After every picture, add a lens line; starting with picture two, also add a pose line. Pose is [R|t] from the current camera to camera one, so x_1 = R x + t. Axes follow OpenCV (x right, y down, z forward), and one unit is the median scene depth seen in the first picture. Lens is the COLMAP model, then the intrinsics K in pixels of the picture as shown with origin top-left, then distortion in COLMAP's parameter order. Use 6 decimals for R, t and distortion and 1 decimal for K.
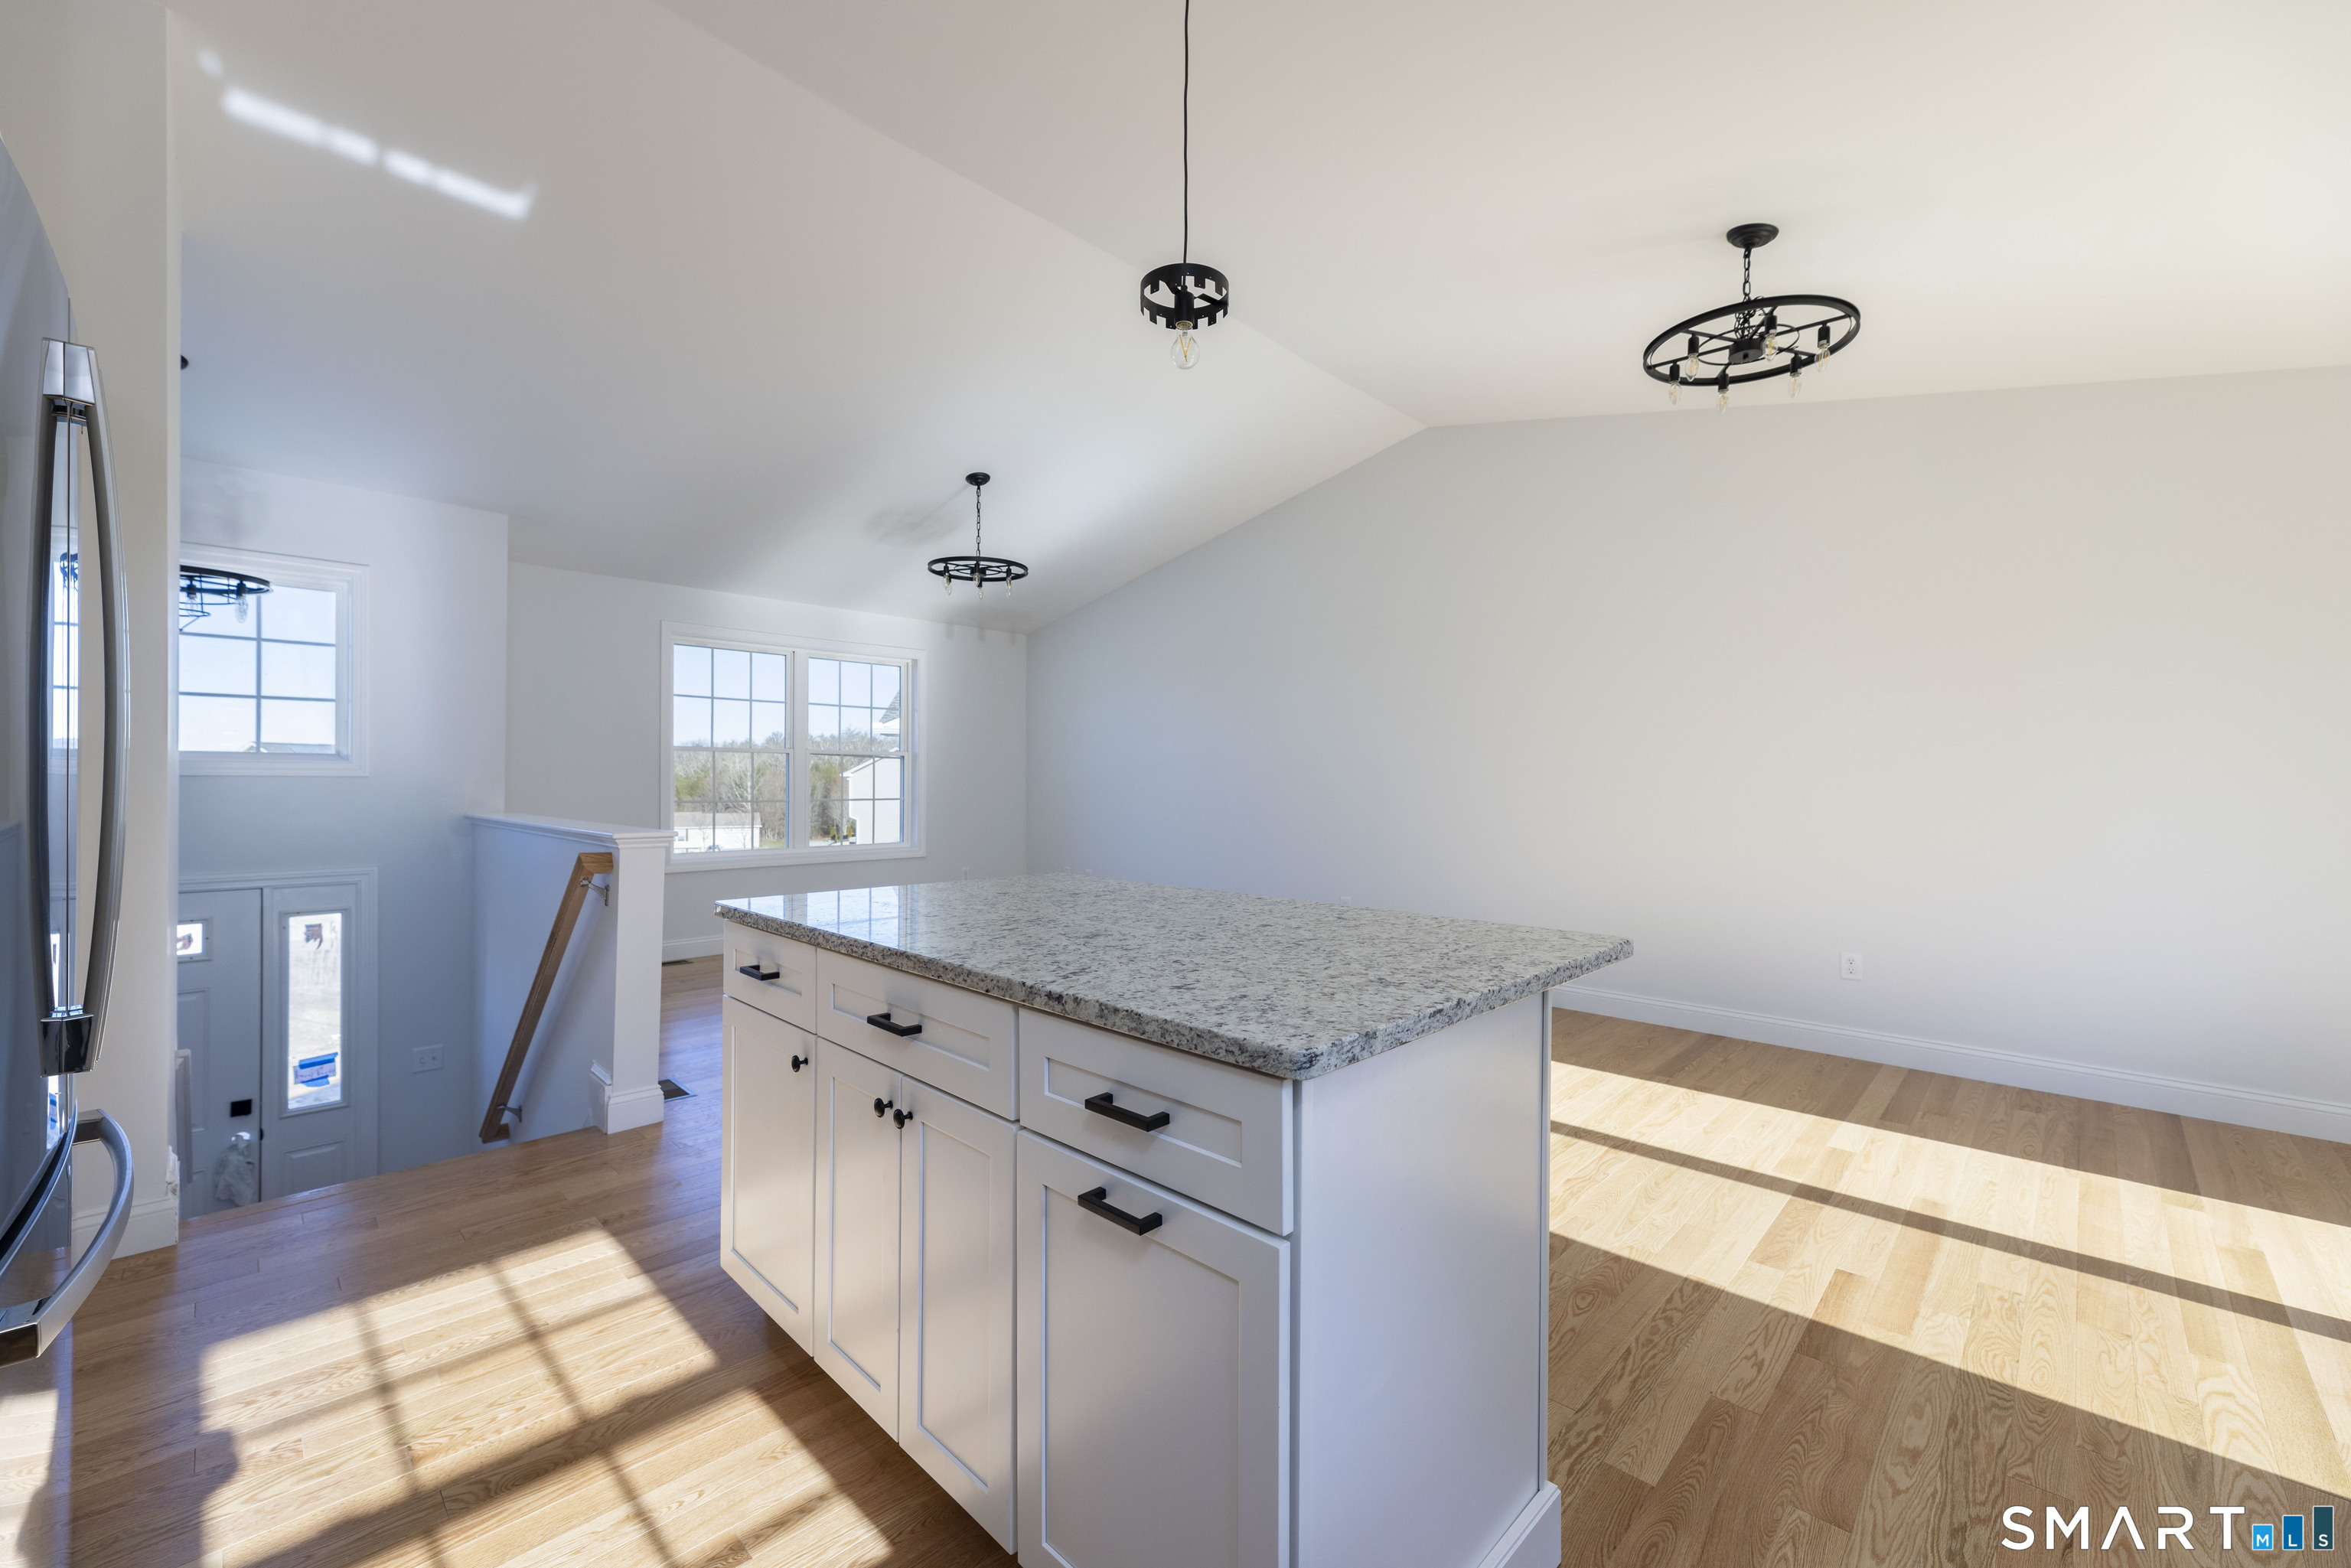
lens RADIAL K [[939.8, 0, 1147.5], [0, 939.8, 777.6], [0, 0, 1]] dist [0.000174, -0.000021]
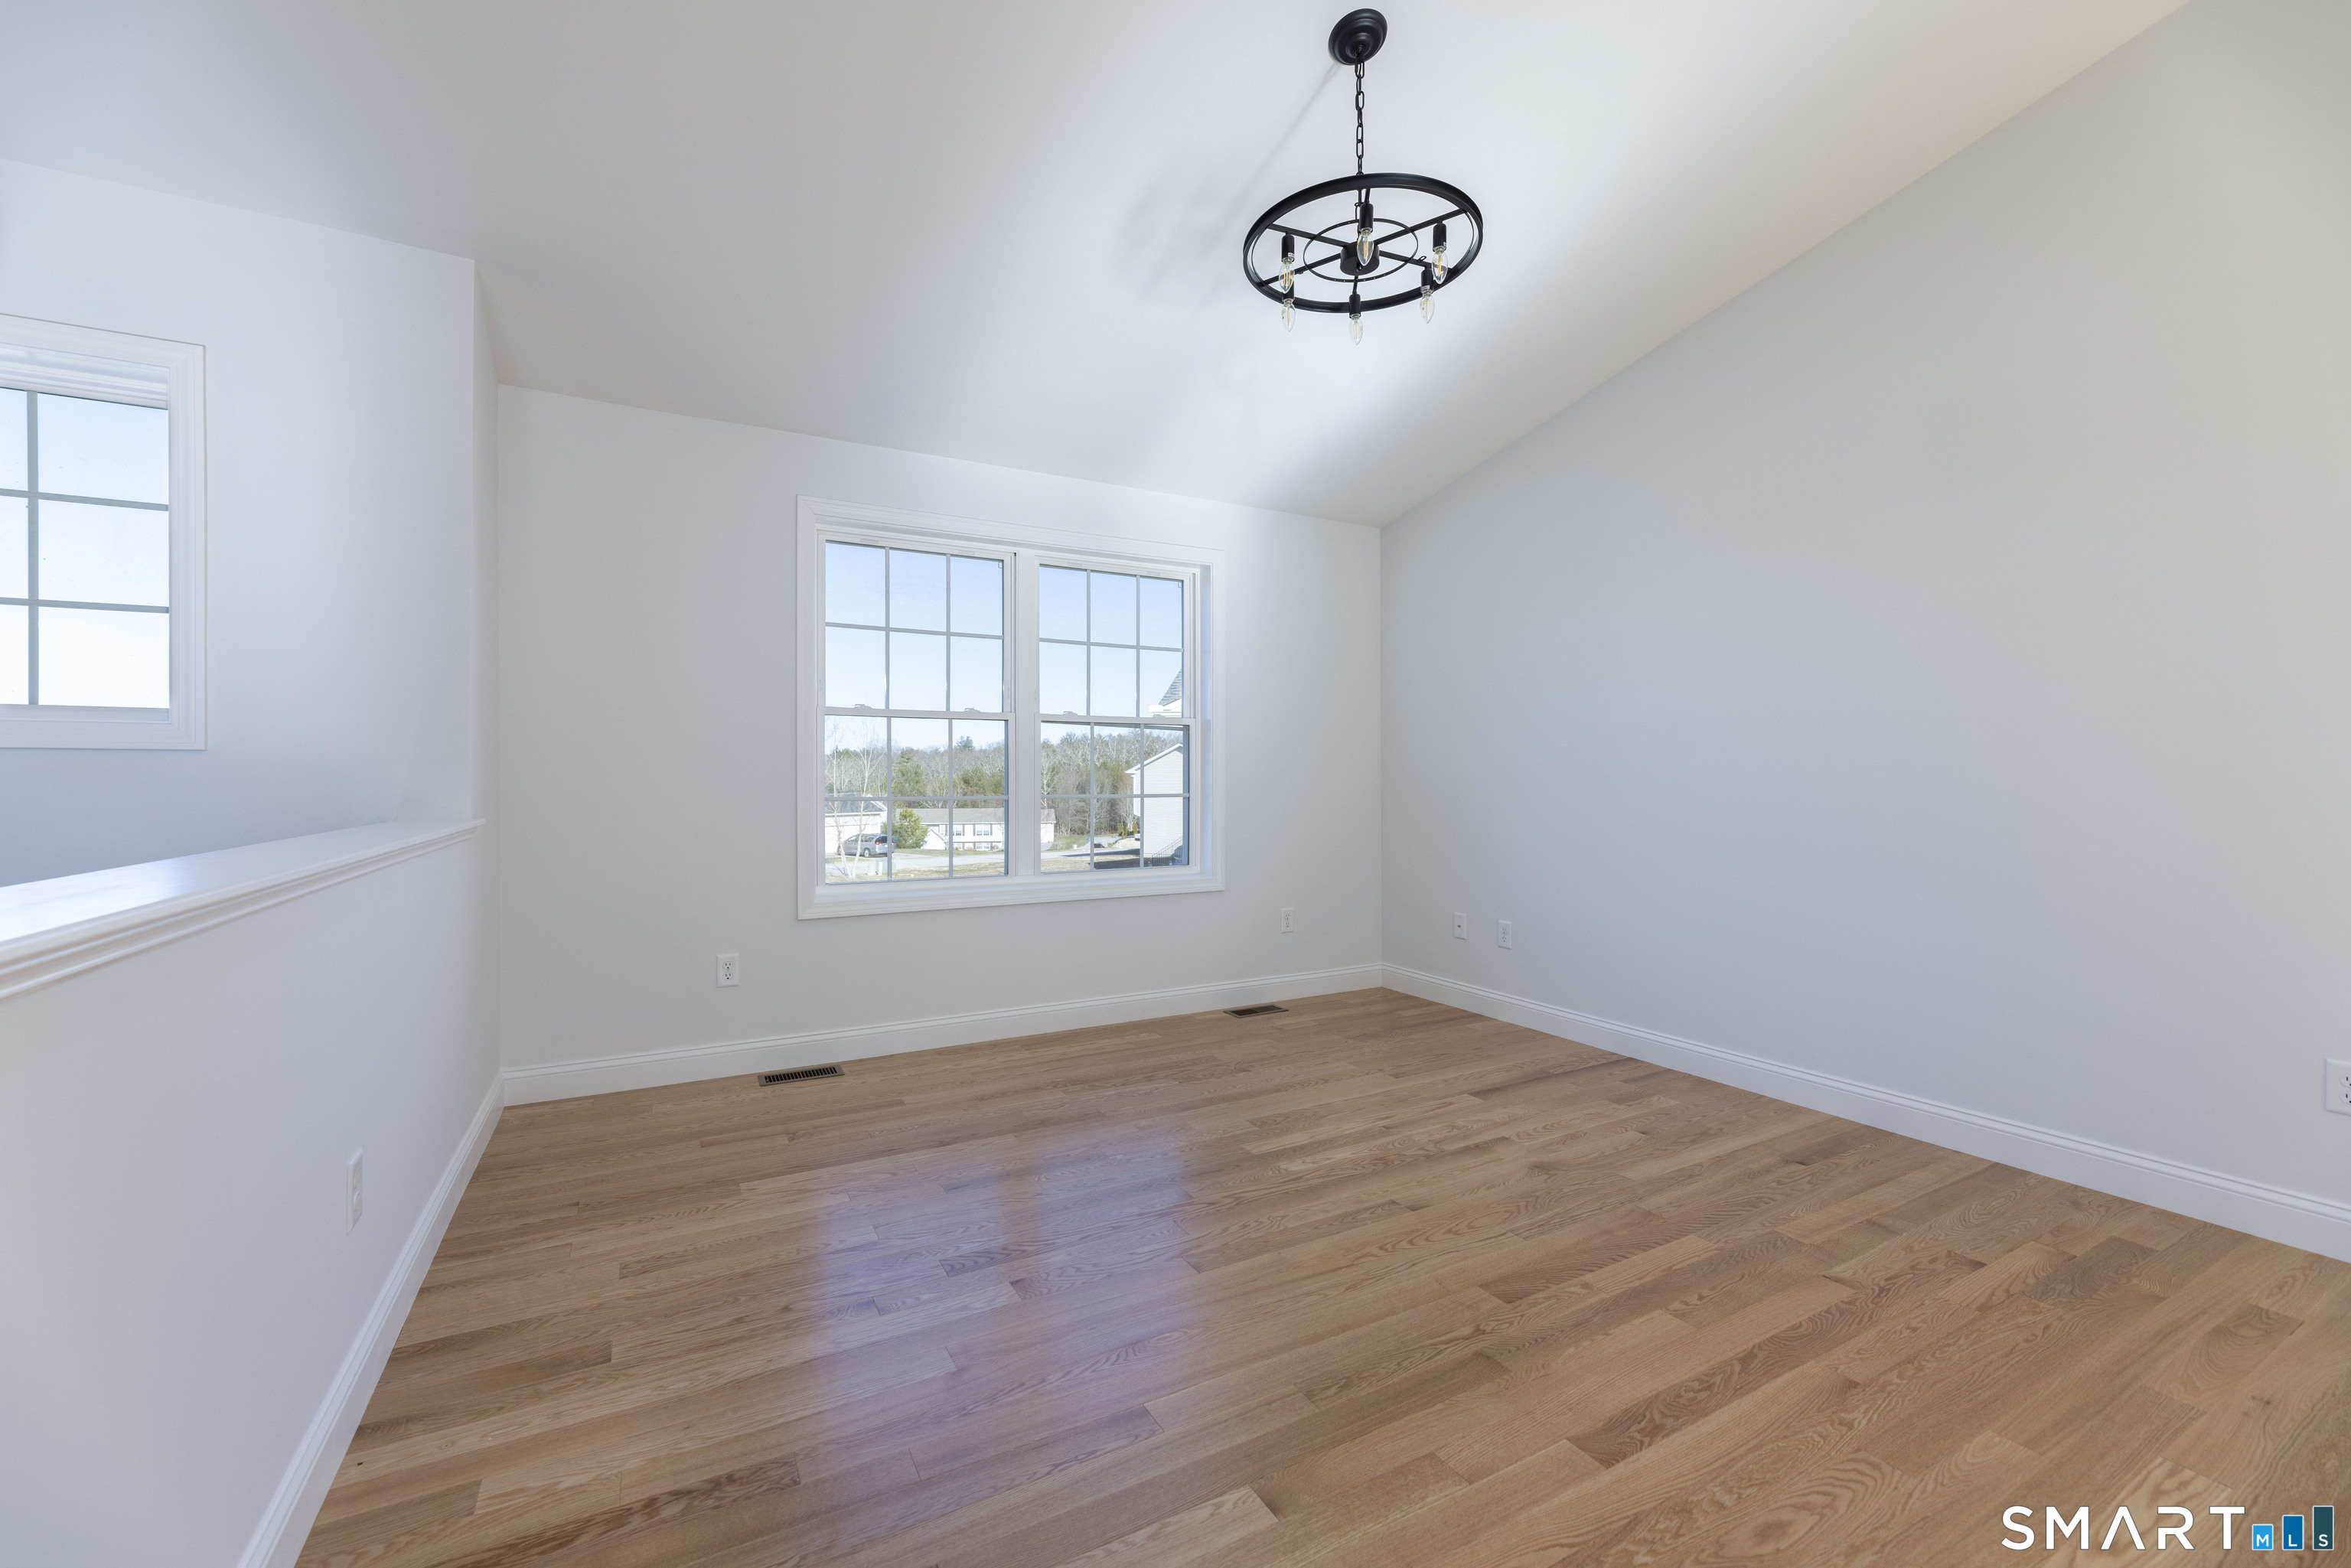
lens RADIAL K [[939.8, 0, 1147.5], [0, 939.8, 777.6], [0, 0, 1]] dist [0.000174, -0.000021]
pose [[0.956823, -0.002397, -0.290661, -0.148603], [0.003079, 0.999993, 0.001891, 0.013208], [0.290654, -0.002704, 0.956824, 0.562635]]
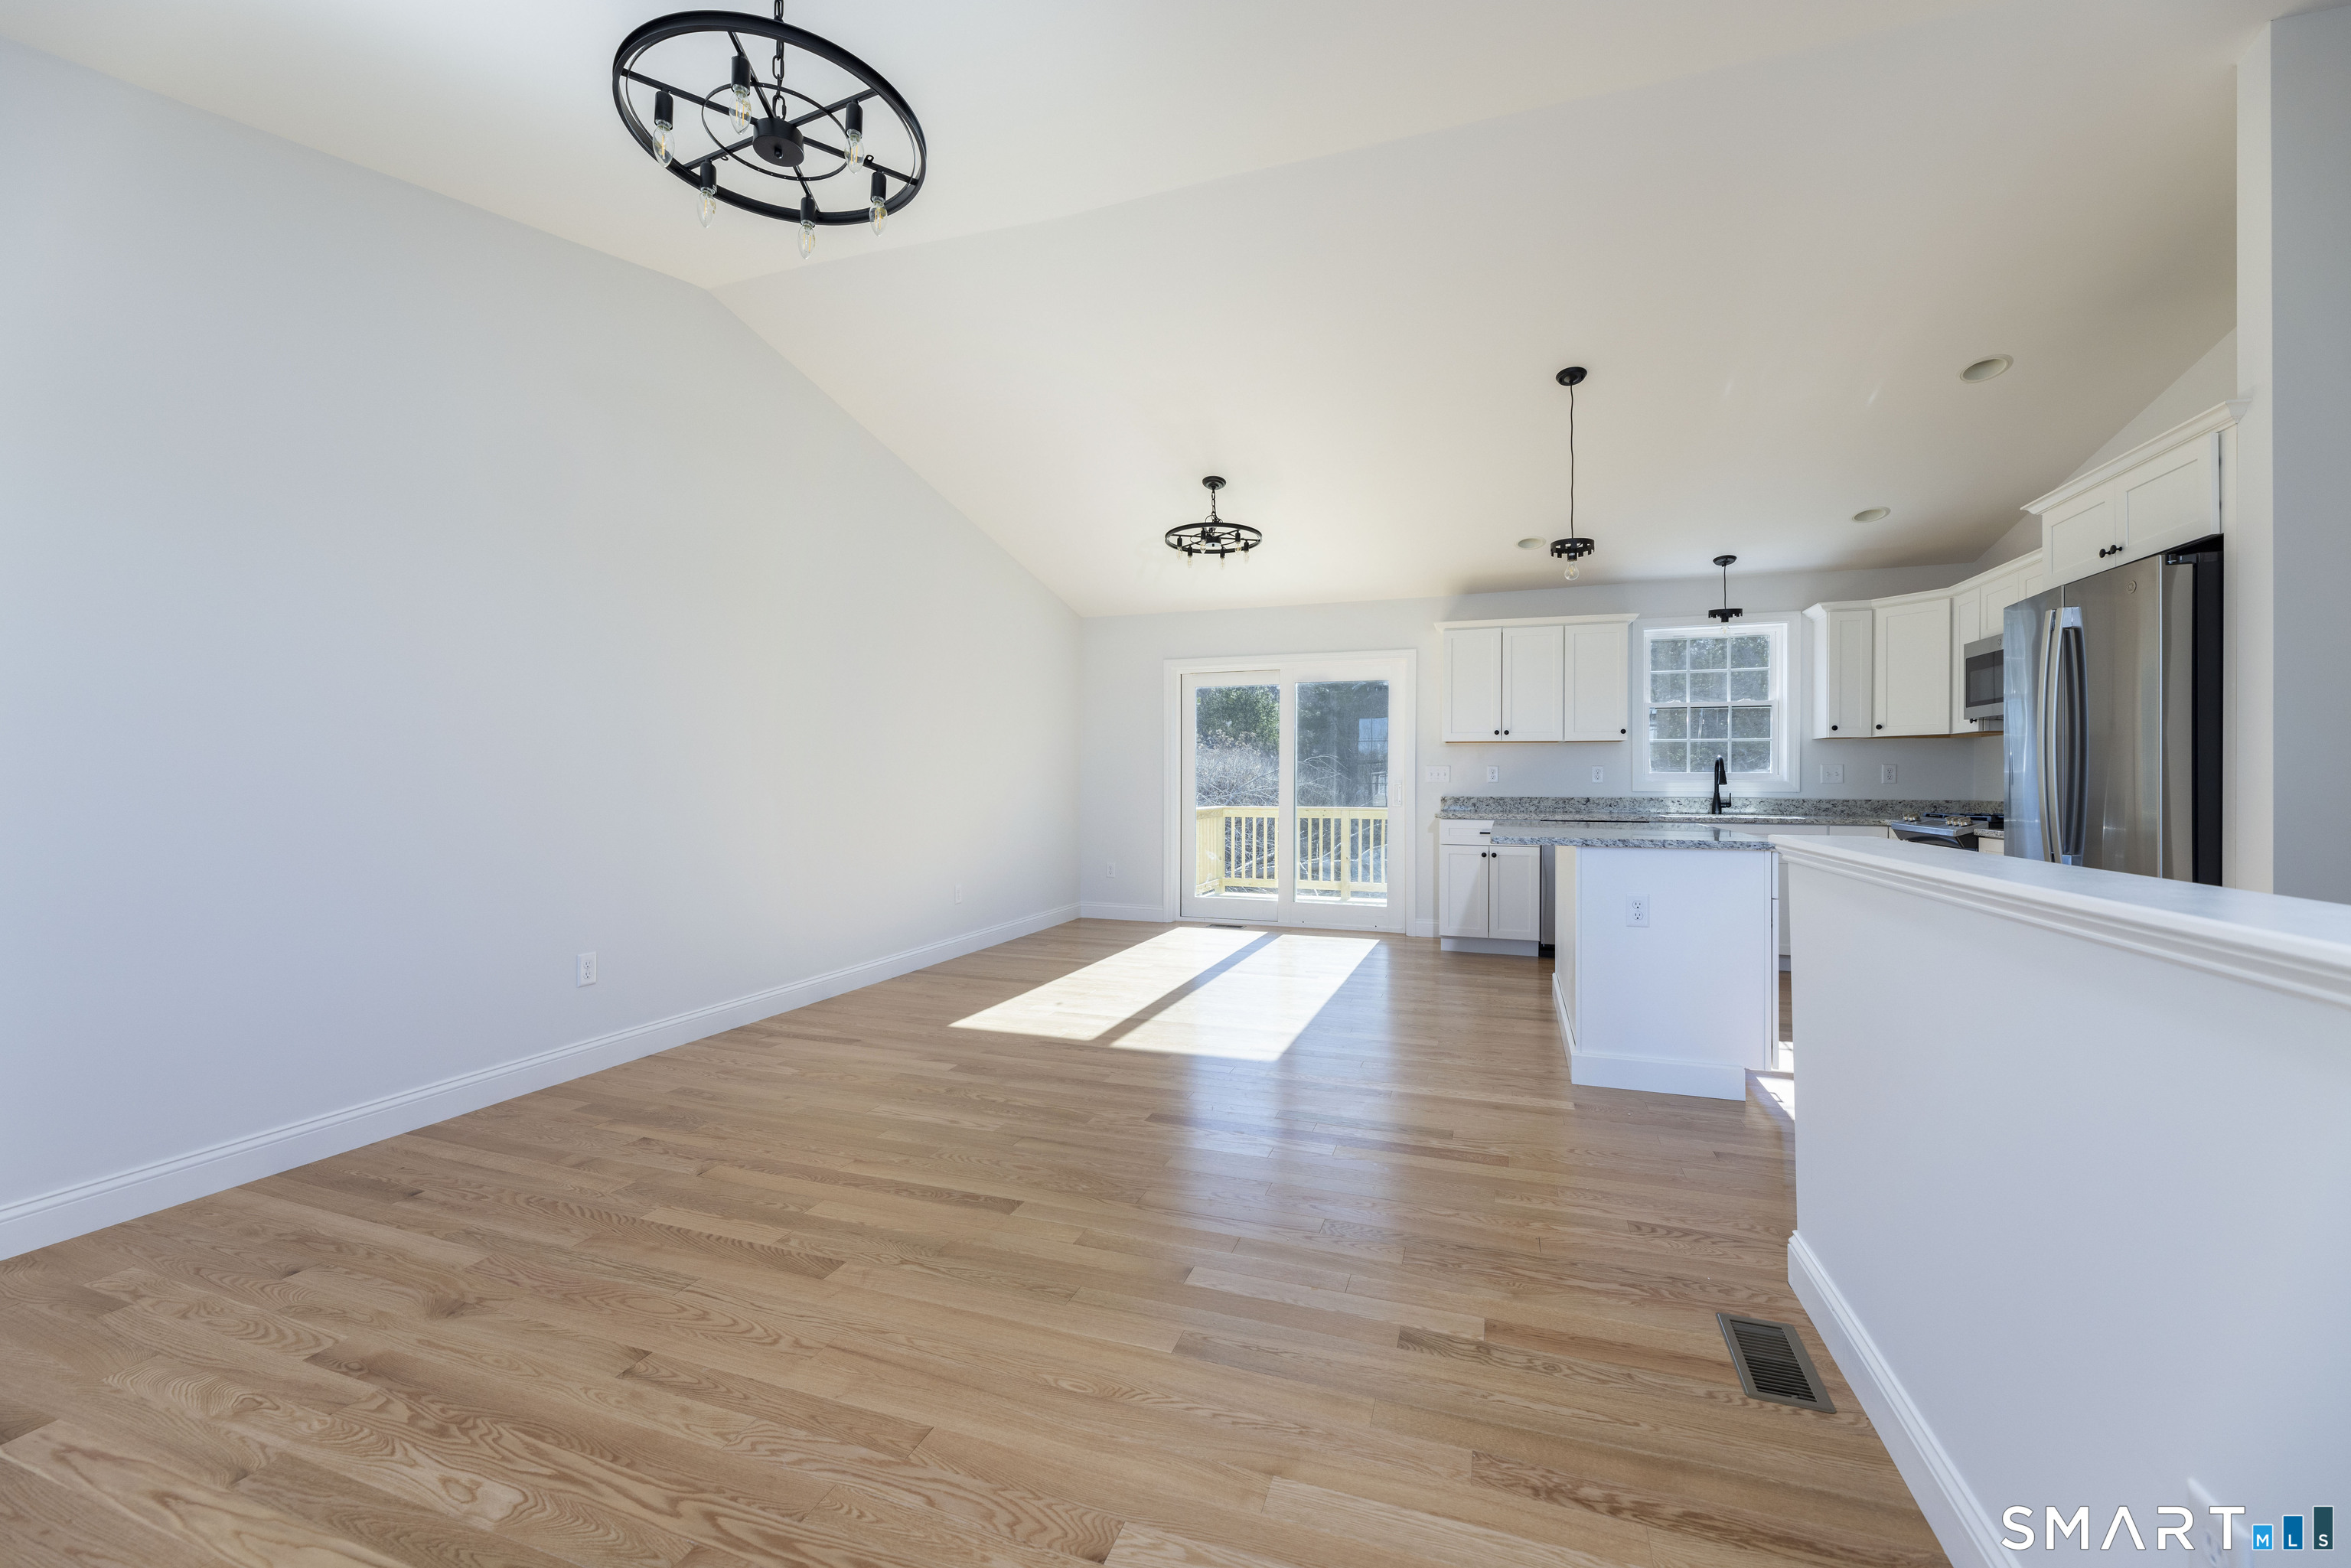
lens RADIAL K [[940.3, 0, 1175.5], [0, 940.3, 784.0], [0, 0, 1]] dist [-0.000393, -0.000105]
pose [[-0.440279, -0.005250, 0.897846, -0.550474], [-0.006188, 0.999977, 0.002813, 0.012944], [-0.897840, -0.004317, -0.440301, 1.012392]]
